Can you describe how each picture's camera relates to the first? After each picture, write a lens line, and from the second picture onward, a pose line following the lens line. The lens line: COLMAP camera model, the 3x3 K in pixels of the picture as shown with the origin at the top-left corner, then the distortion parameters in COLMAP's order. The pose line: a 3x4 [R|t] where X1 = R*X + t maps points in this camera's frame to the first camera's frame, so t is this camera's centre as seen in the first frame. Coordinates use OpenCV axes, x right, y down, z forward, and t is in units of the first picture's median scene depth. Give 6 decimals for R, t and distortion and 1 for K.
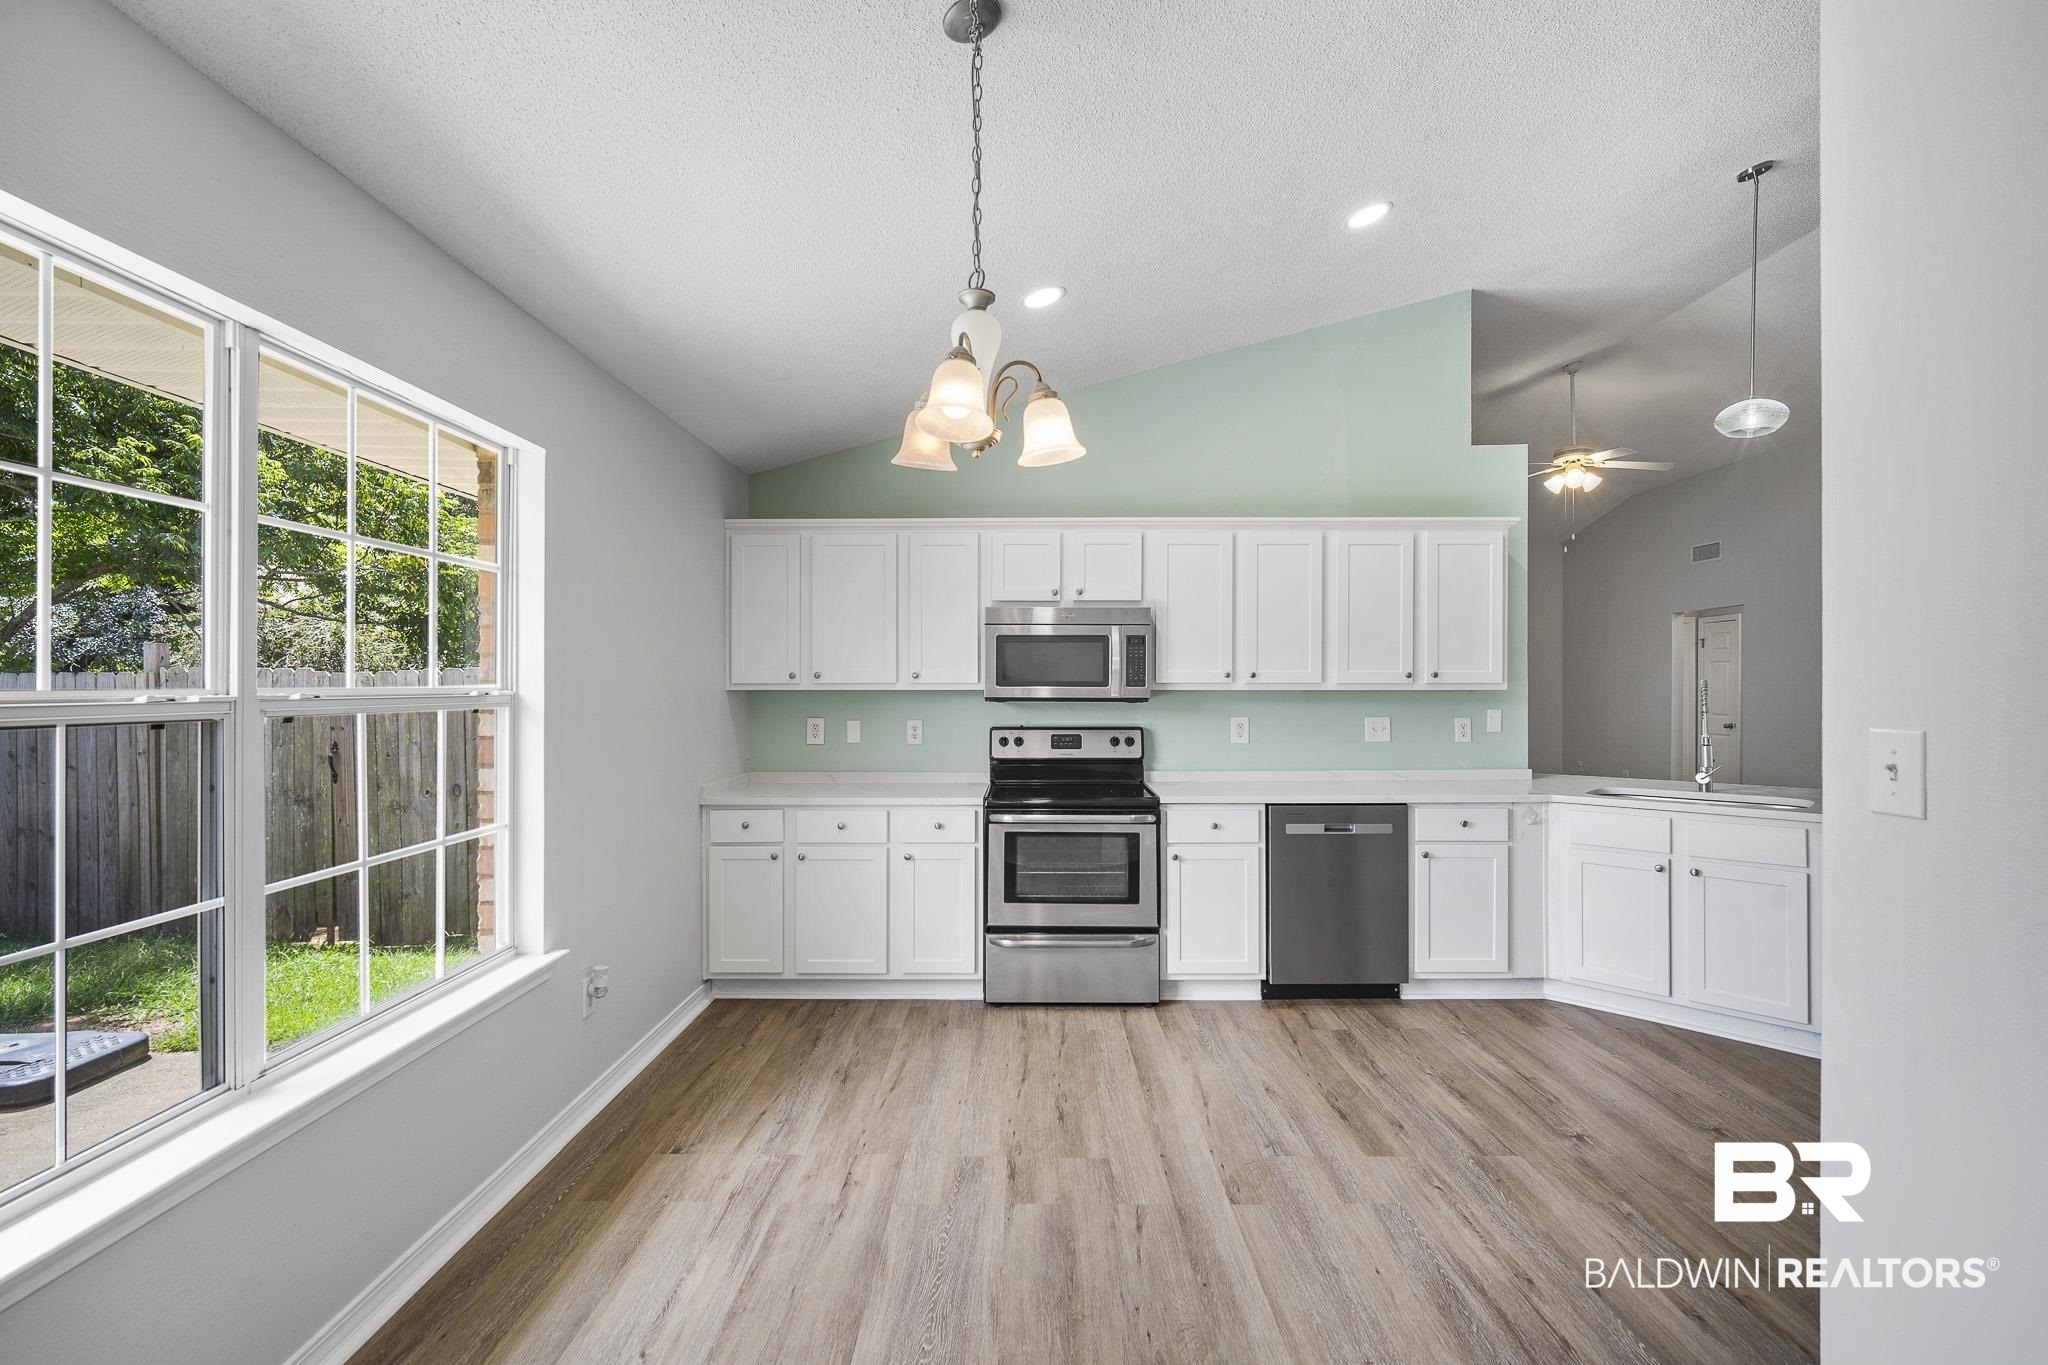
lens RADIAL K [[913.9, 0, 1022.0], [0, 913.9, 688.3], [0, 0, 1]] dist [-0.003346, 0.000899]
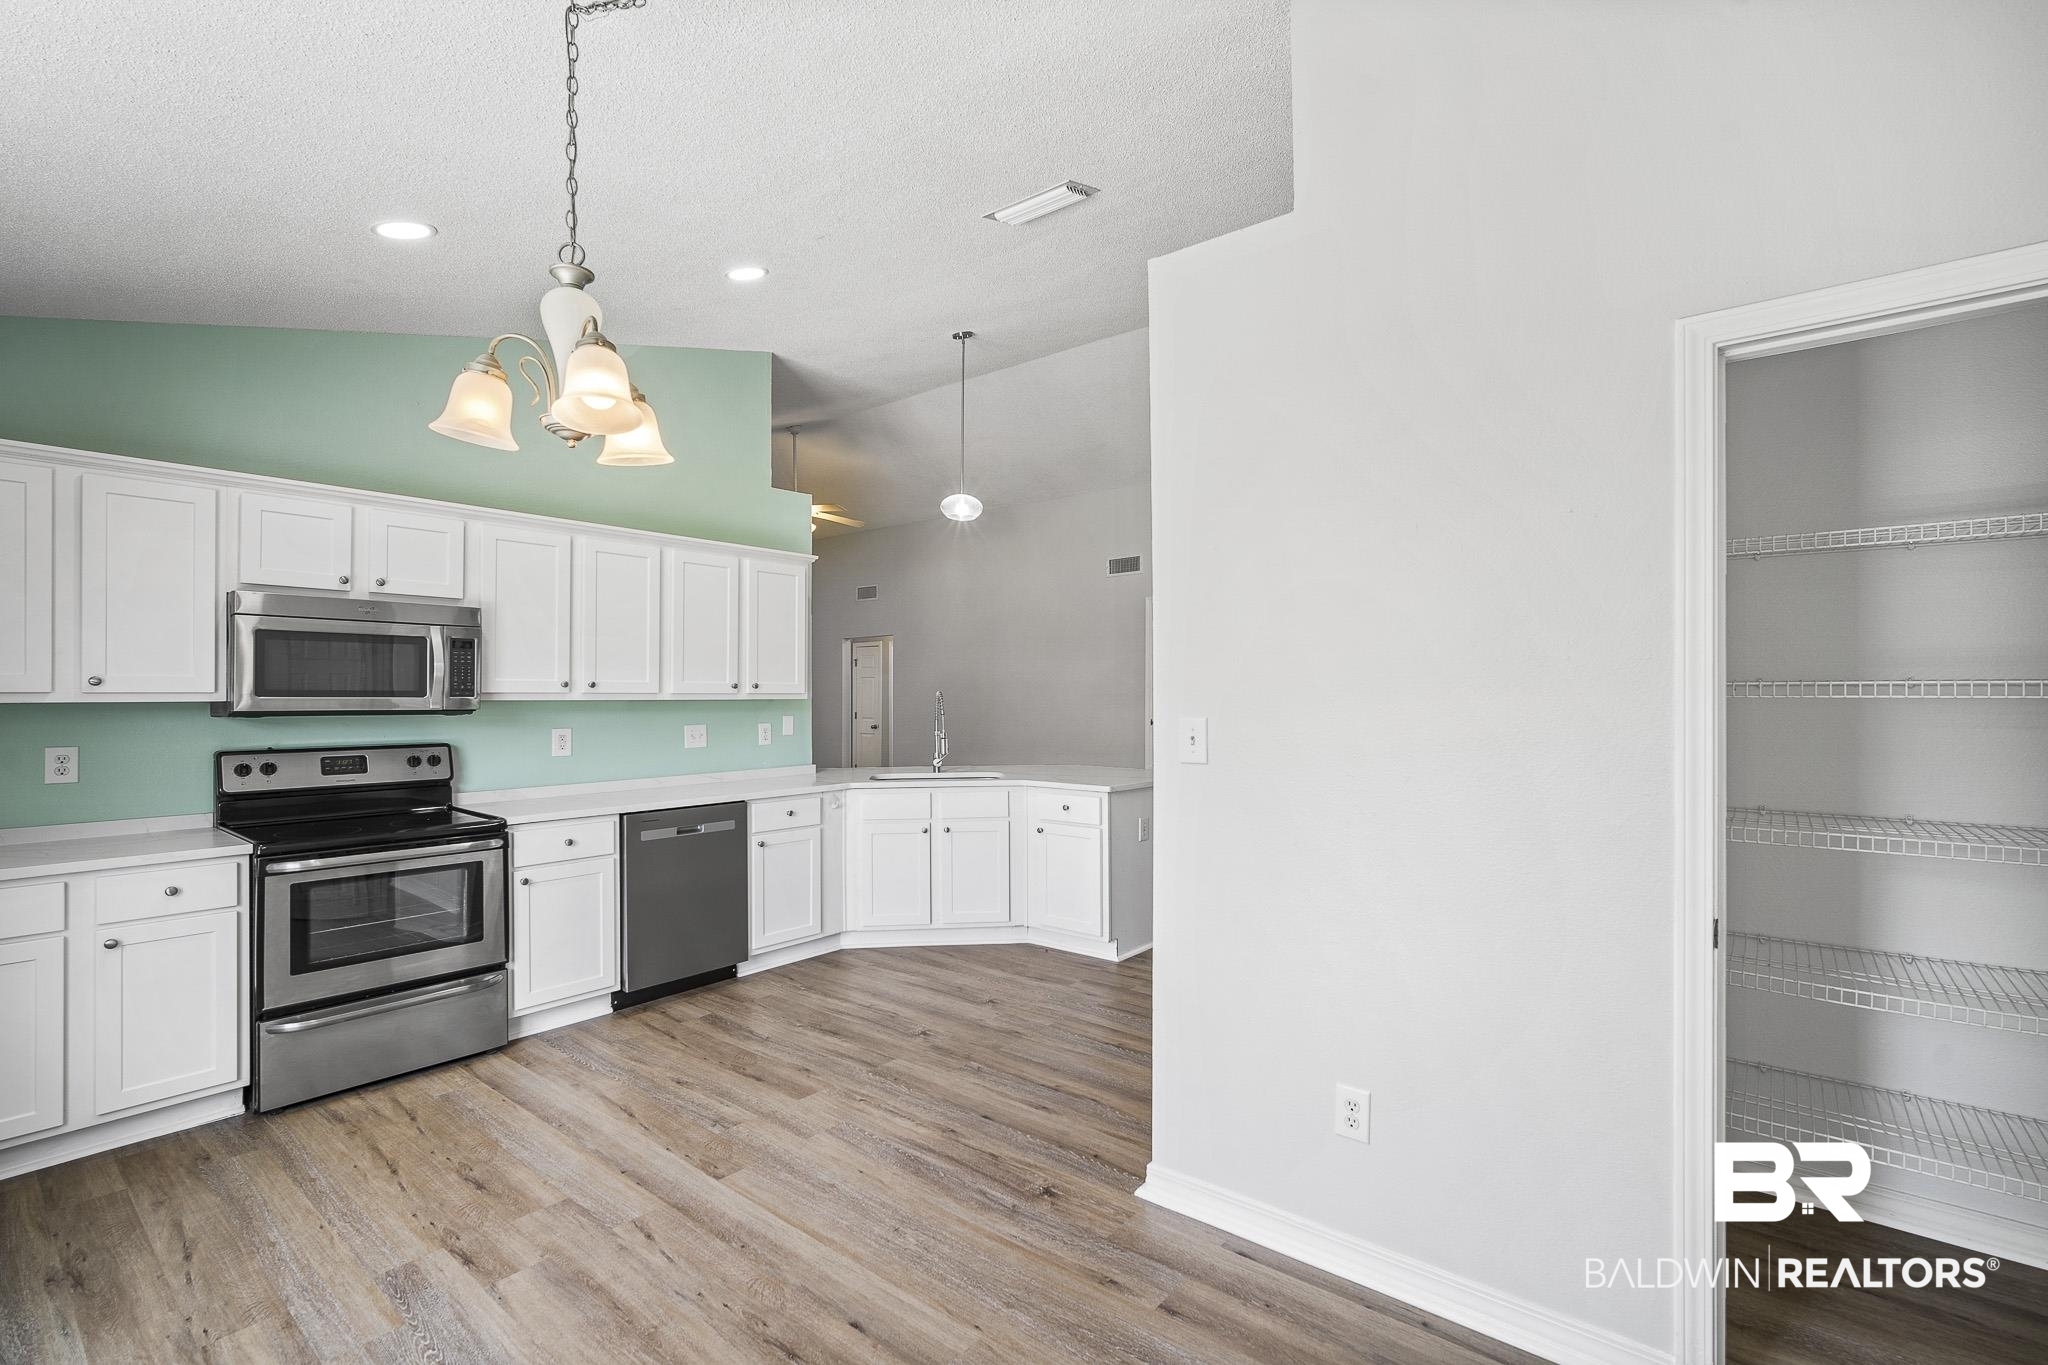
lens RADIAL K [[913.9, 0, 1020.5], [0, 913.9, 699.1], [0, 0, 1]] dist [-0.003346, 0.000899]
pose [[0.628015, -0.002834, 0.778196, -0.239930], [0.002978, 0.999995, 0.001239, 0.001005], [-0.778195, 0.001539, 0.628020, 0.033200]]
